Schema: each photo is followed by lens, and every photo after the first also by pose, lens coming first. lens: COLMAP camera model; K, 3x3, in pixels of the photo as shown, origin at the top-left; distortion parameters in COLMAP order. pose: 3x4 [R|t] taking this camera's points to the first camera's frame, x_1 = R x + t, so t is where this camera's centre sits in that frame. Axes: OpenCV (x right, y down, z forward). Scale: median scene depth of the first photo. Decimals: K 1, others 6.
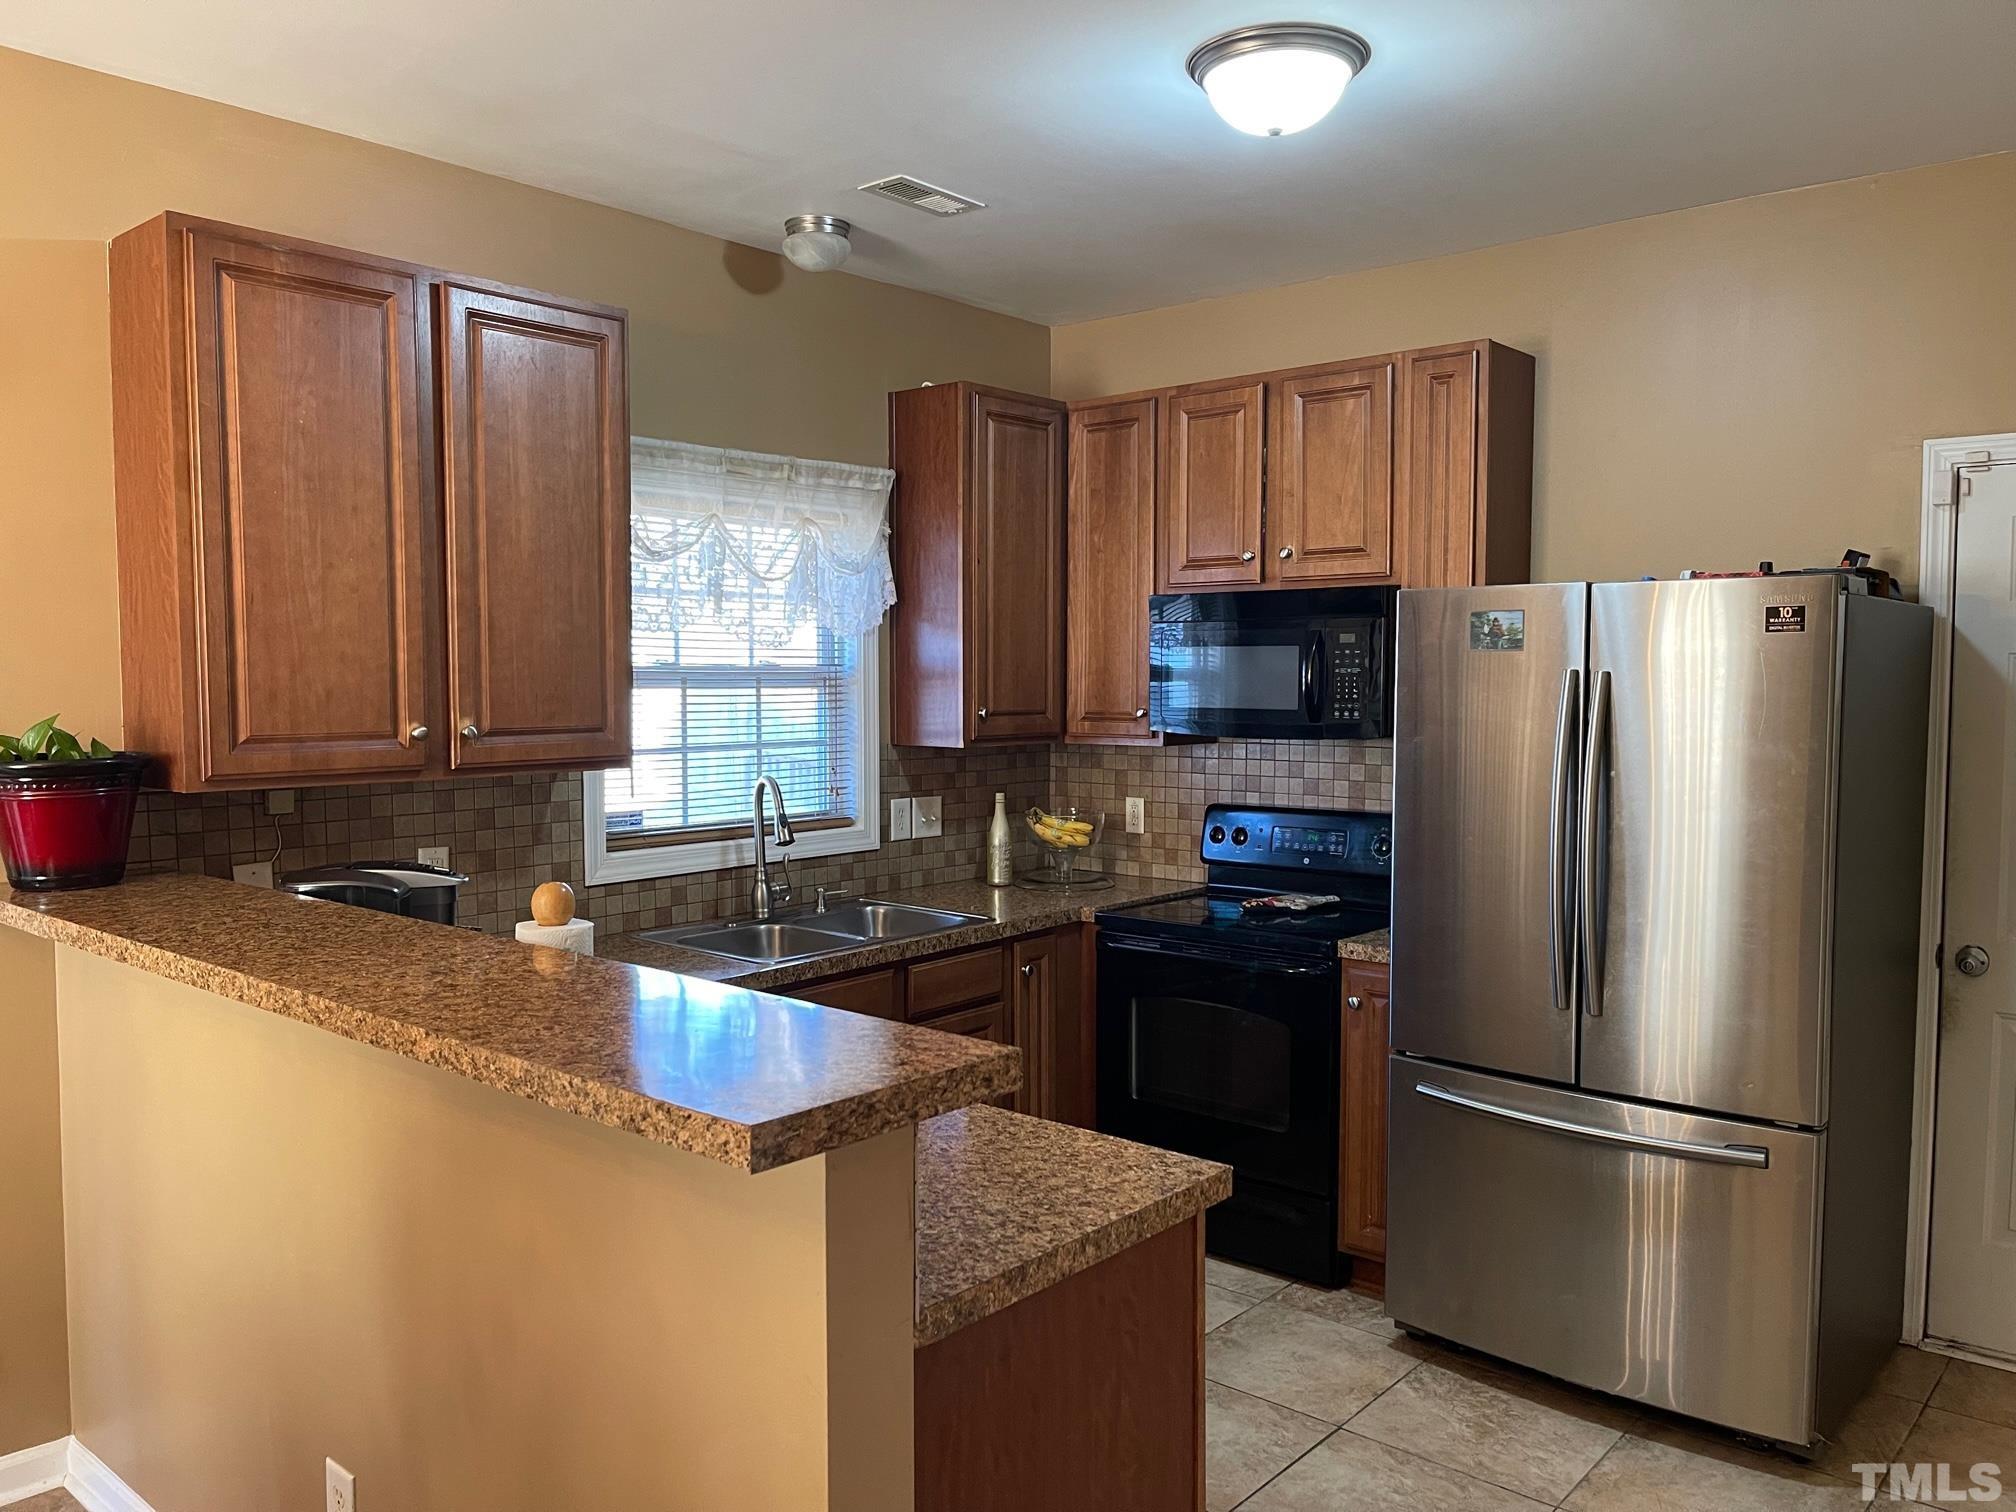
lens RADIAL K [[1530.5, 0, 1000.7], [0, 1530.5, 767.0], [0, 0, 1]] dist [0.075515, -0.090537]
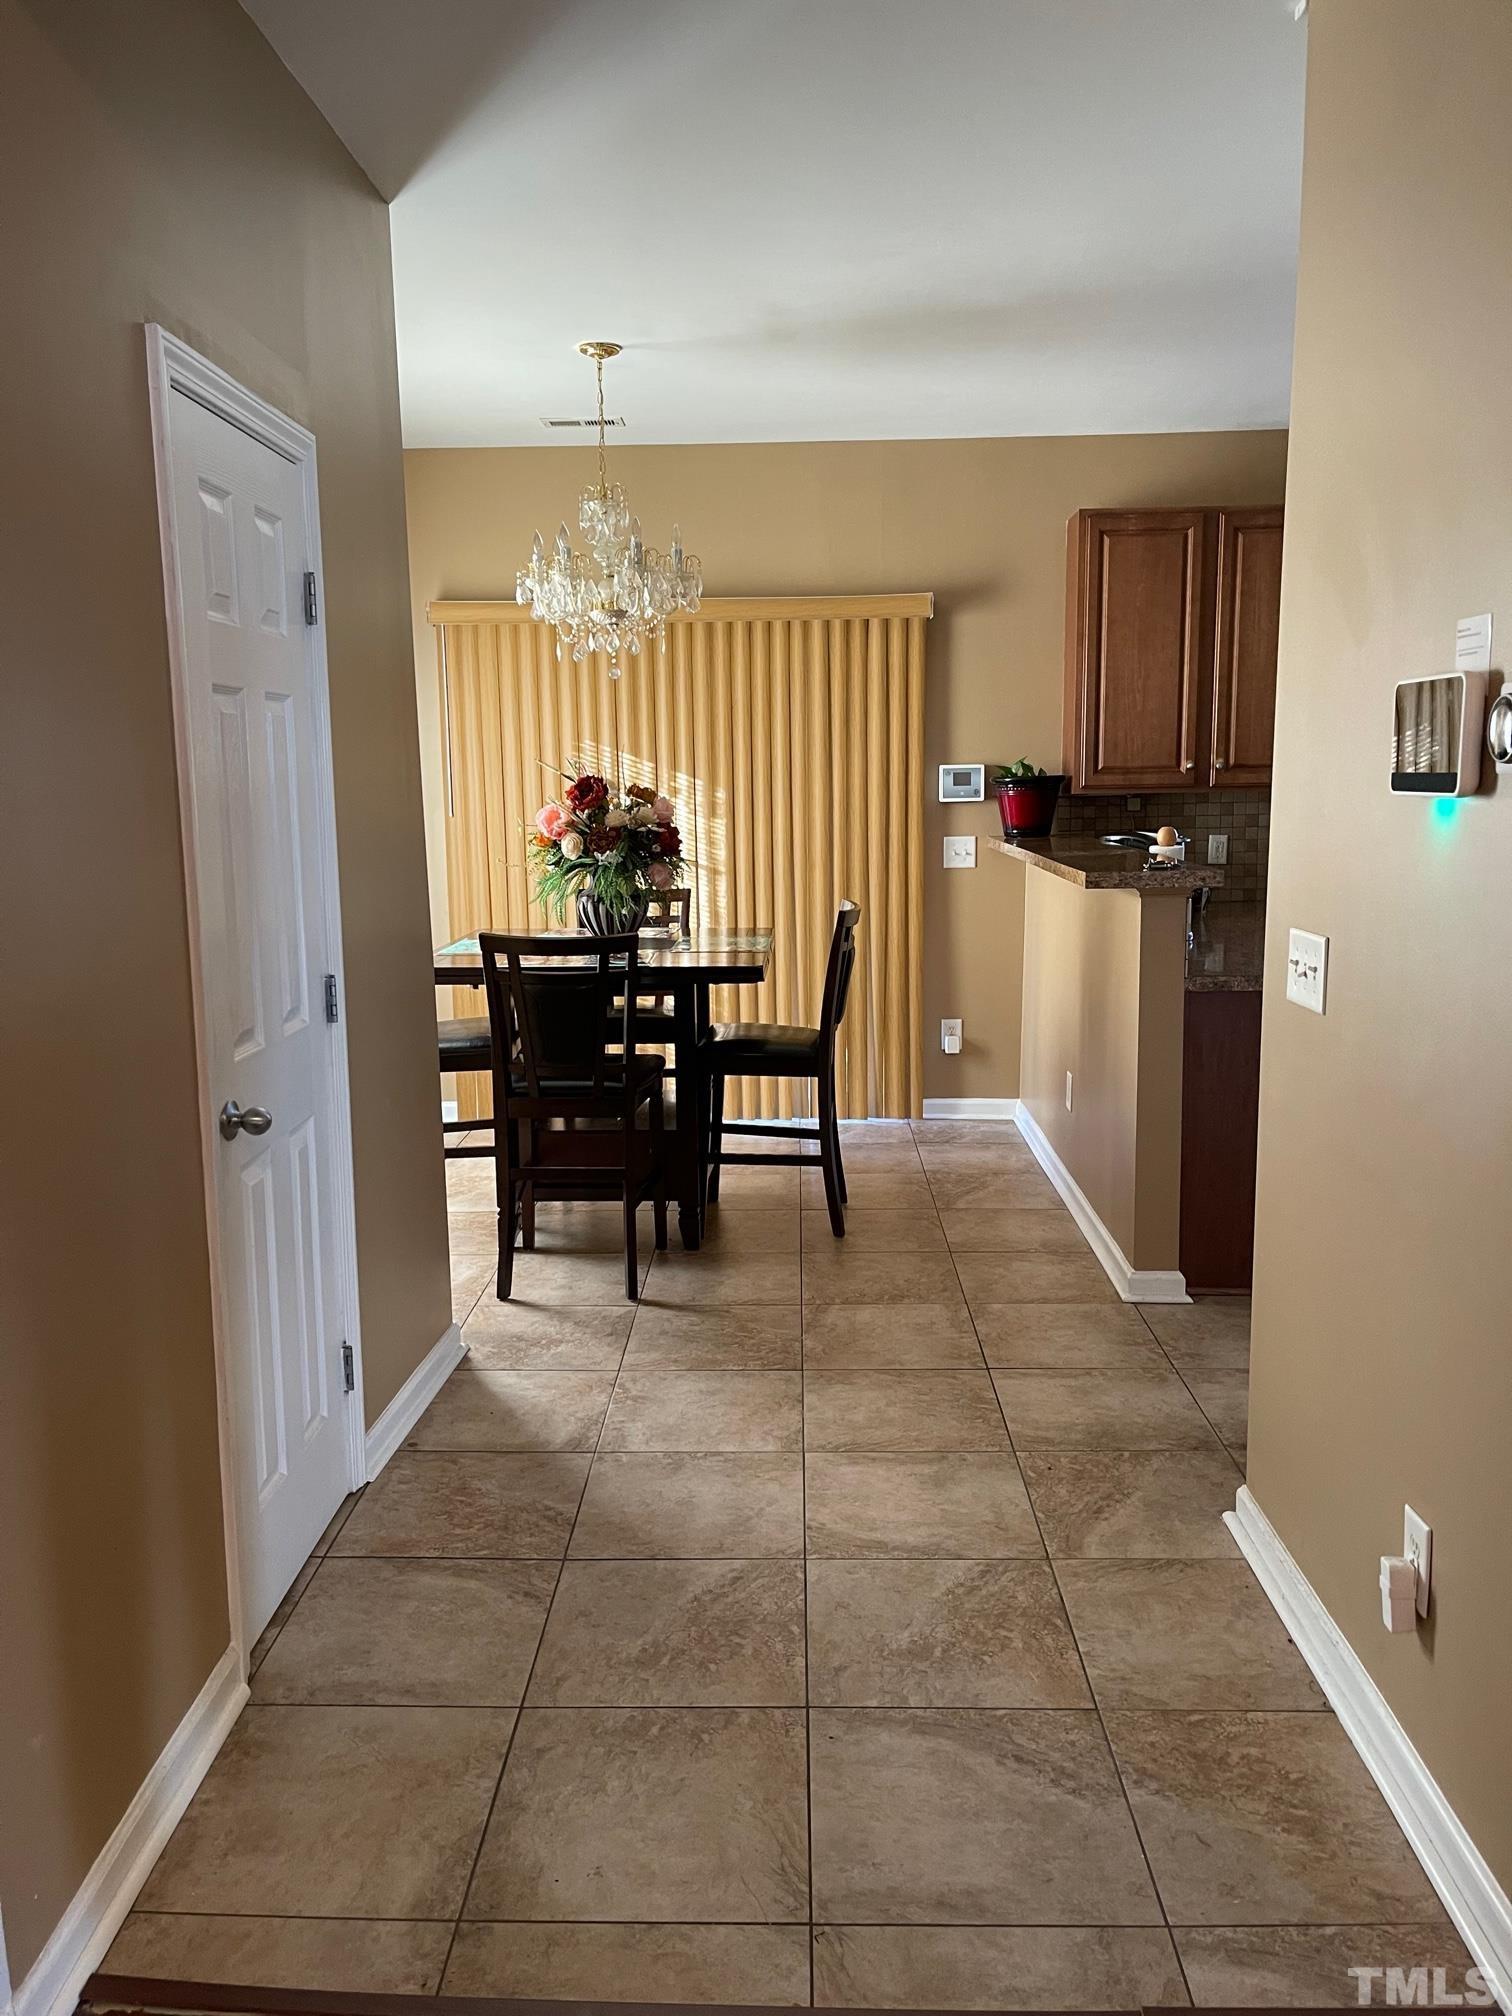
lens RADIAL K [[1530.5, 0, 753.6], [0, 1530.5, 1015.8], [0, 0, 1]] dist [0.075515, -0.090537]
pose [[0.638464, 0.116345, -0.760807, 0.641205], [-0.035470, 0.991906, 0.121920, 0.059591], [0.768834, -0.050855, 0.637423, -0.527925]]
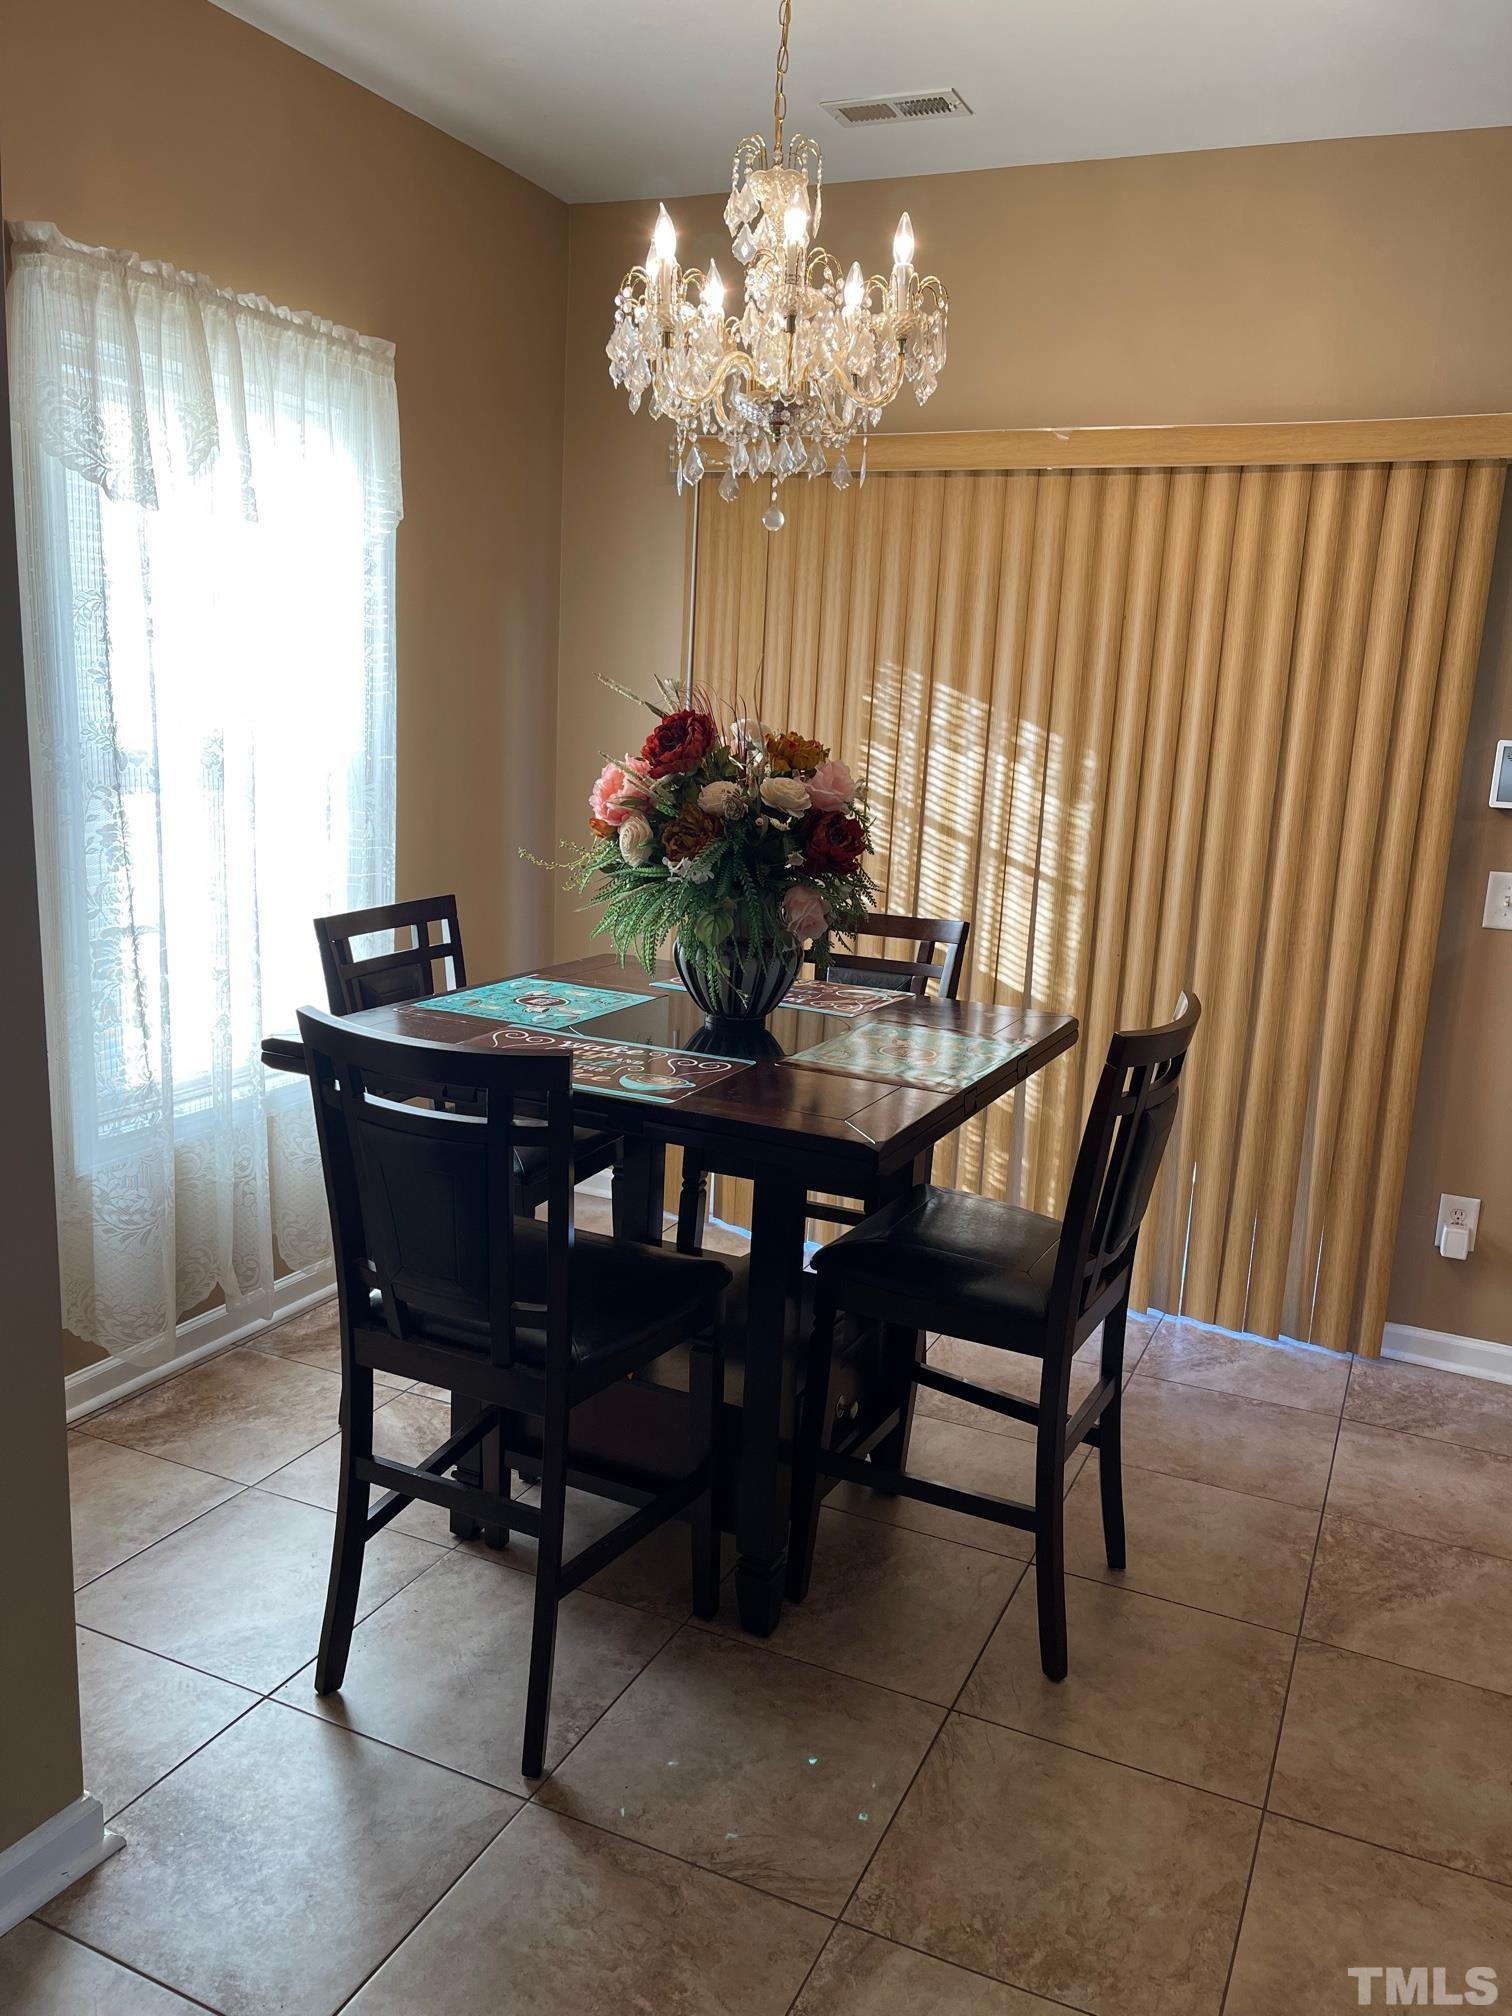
lens RADIAL K [[1530.5, 0, 772.8], [0, 1530.5, 1012.3], [0, 0, 1]] dist [0.075515, -0.090537]
pose [[0.292816, 0.210139, -0.932792, 0.221286], [-0.113261, 0.976306, 0.184388, 0.021778], [0.949437, 0.051657, 0.309678, 0.035303]]
